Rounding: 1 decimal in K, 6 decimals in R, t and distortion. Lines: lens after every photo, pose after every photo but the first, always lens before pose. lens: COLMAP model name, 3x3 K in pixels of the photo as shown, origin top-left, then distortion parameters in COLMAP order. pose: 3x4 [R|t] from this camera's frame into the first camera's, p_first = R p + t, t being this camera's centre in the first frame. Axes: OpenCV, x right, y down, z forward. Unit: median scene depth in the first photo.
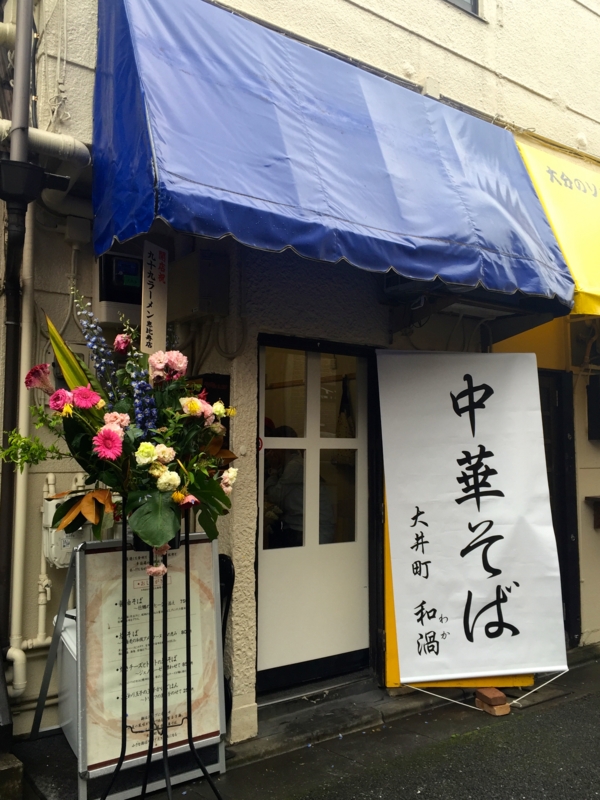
lens RADIAL K [[712.6, 0, 300.0], [0, 712.6, 400.0], [0, 0, 1]] dist [0.080364, -0.156123]
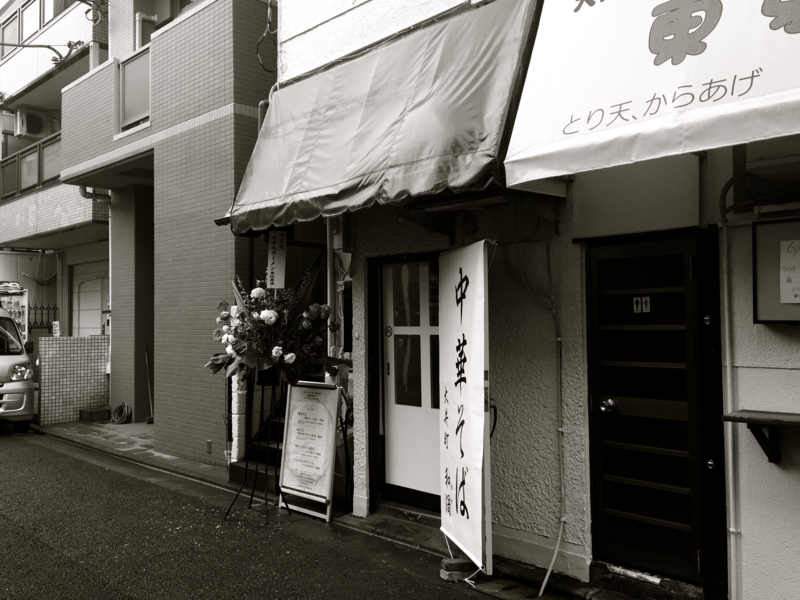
lens RADIAL K [[712.6, 0, 400.0], [0, 712.6, 300.0], [0, 0, 1]] dist [0.080364, -0.156123]
pose [[0.136511, -0.033094, -0.990086, 1.379684], [0.079254, 0.996603, -0.022385, 0.031784], [0.987463, -0.075412, 0.138670, 0.816092]]
